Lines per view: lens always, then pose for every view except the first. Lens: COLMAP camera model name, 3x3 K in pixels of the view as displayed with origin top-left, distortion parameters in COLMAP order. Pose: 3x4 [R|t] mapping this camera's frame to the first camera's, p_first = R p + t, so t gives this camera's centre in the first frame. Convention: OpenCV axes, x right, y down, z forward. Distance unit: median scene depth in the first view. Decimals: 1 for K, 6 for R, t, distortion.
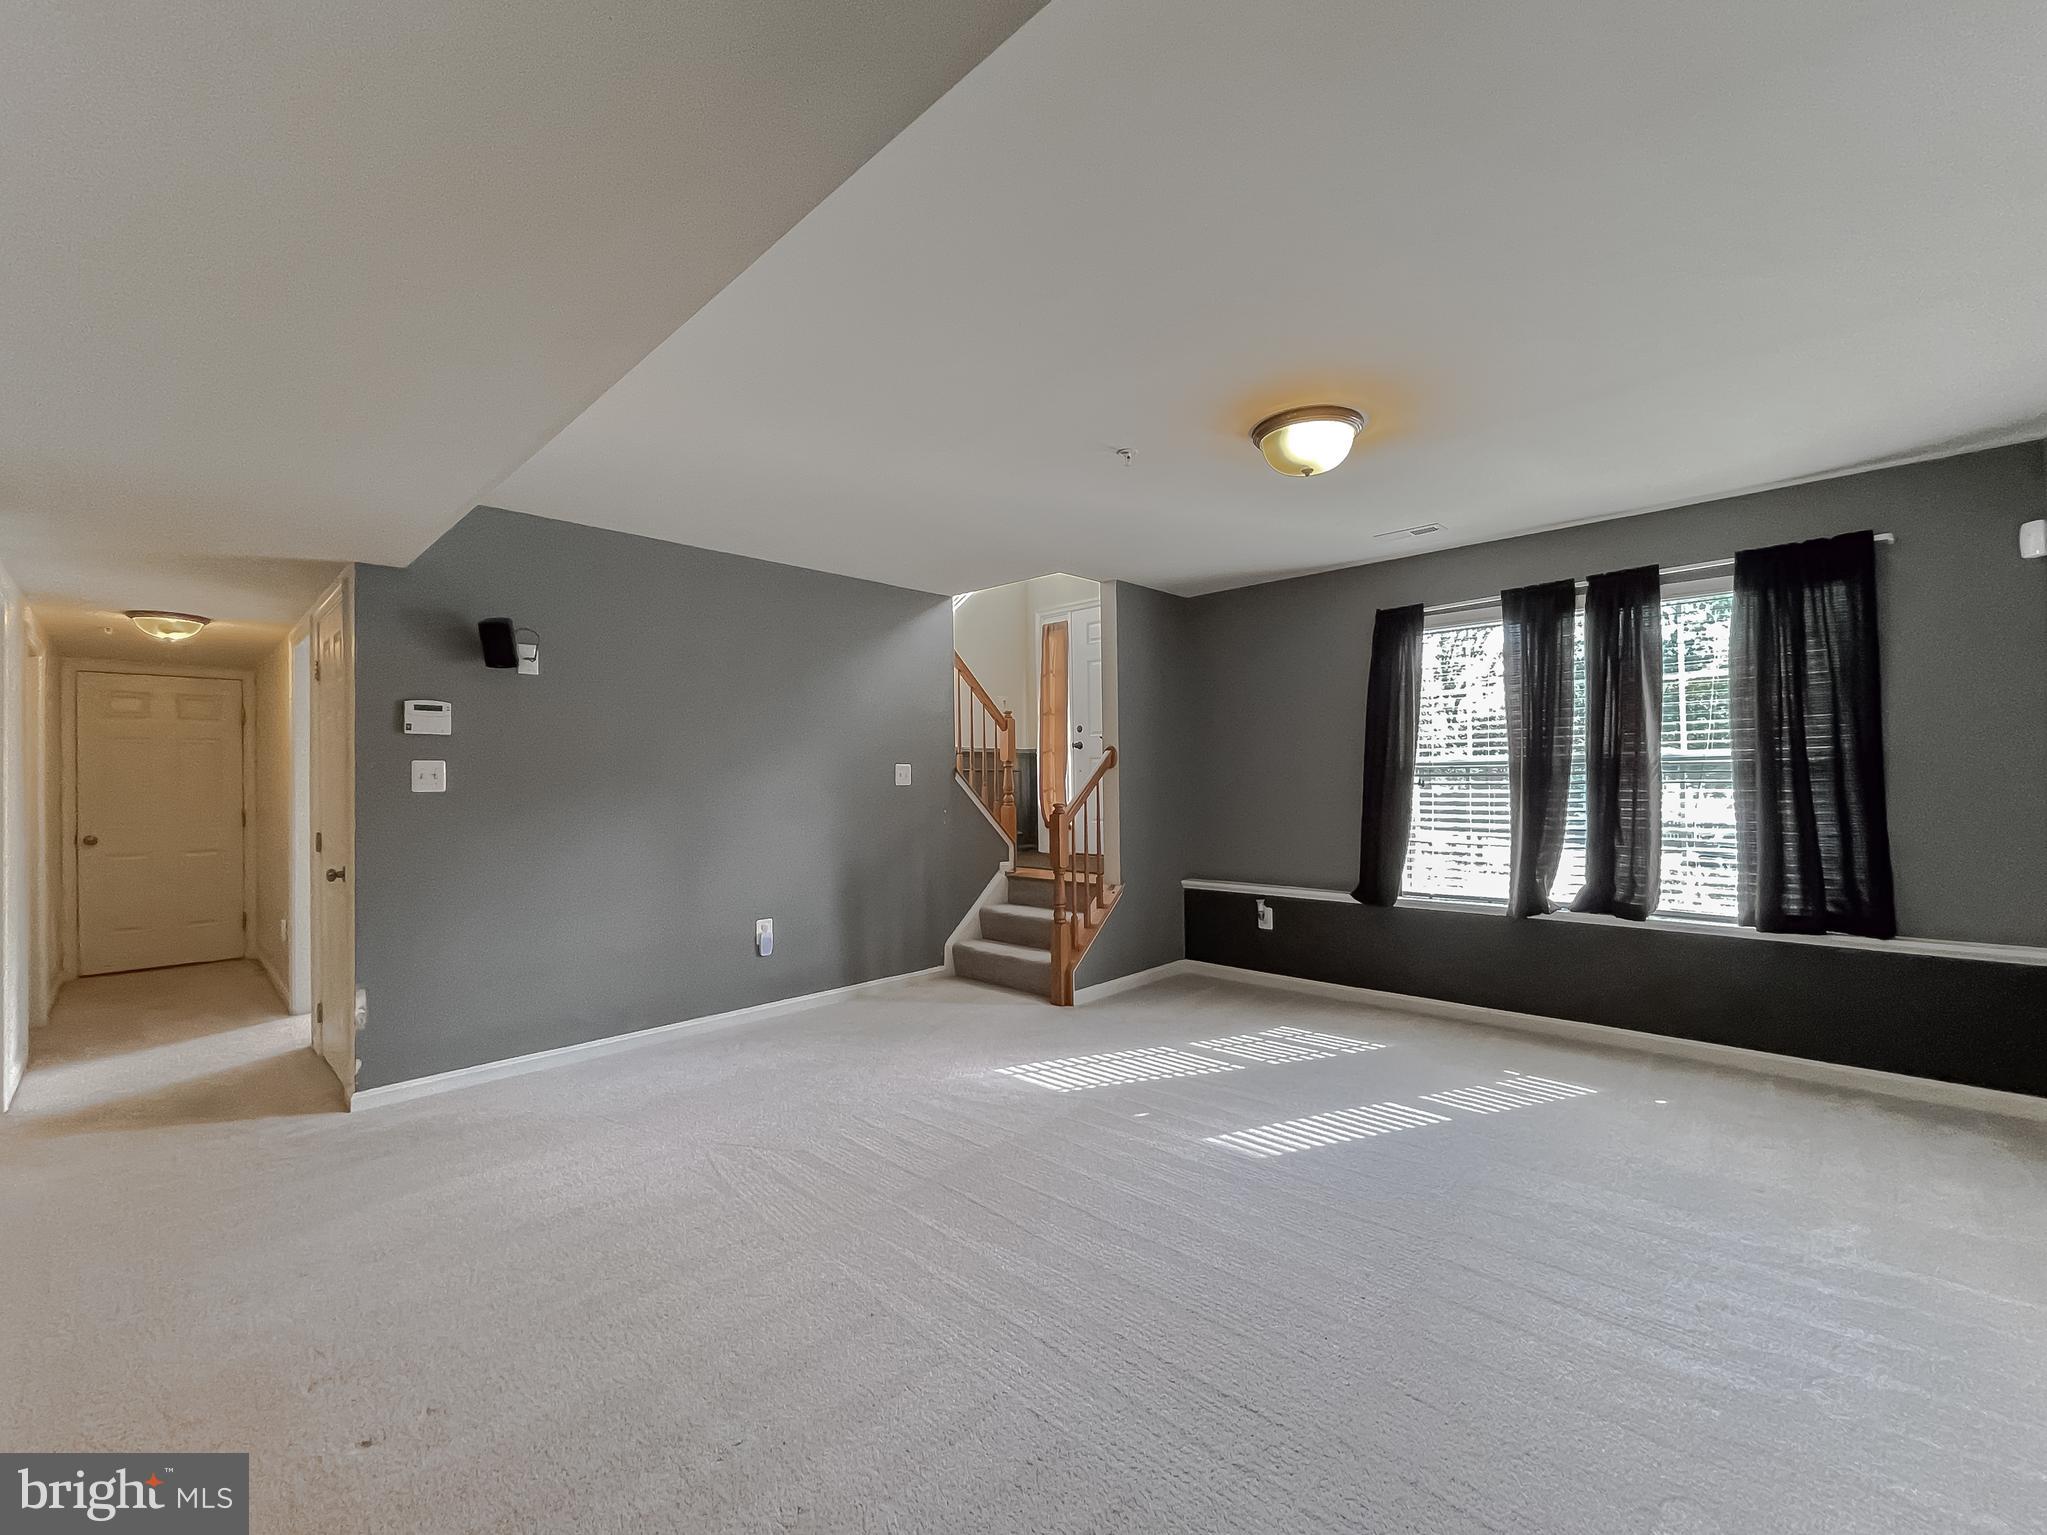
lens RADIAL K [[864.3, 0, 1014.1], [0, 864.3, 772.1], [0, 0, 1]] dist [-0.022741, 0.016322]
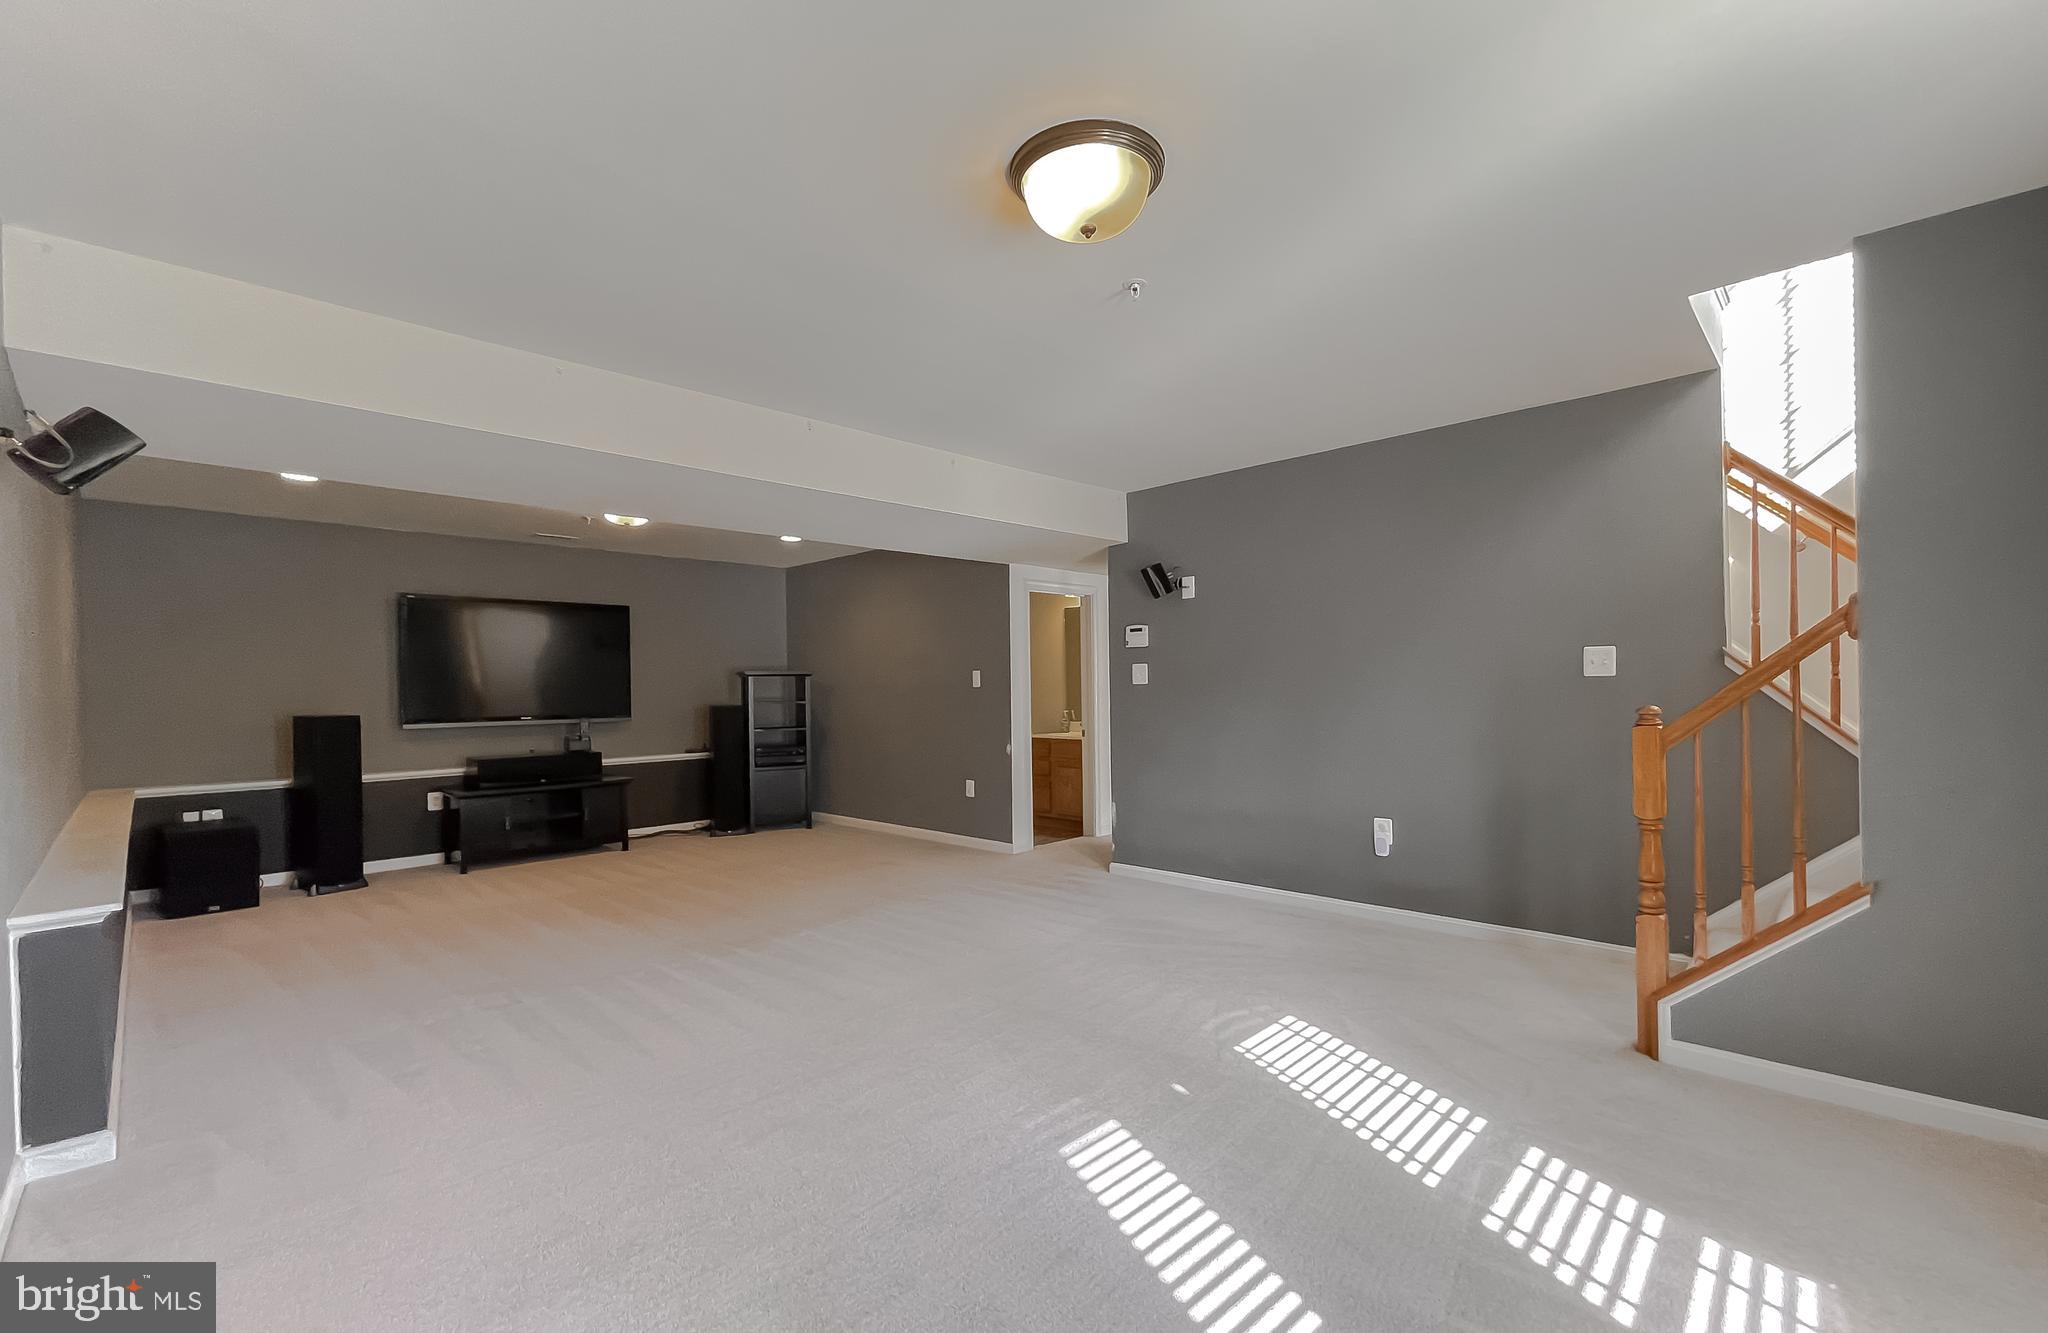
lens RADIAL K [[887.0, 0, 1019.7], [0, 887.0, 688.6], [0, 0, 1]] dist [0.000190, -0.000036]
pose [[-0.016592, 0.010224, -0.999810, 0.842906], [0.023996, 0.999664, 0.009825, 0.009584], [0.999574, -0.023829, -0.016831, 0.752220]]
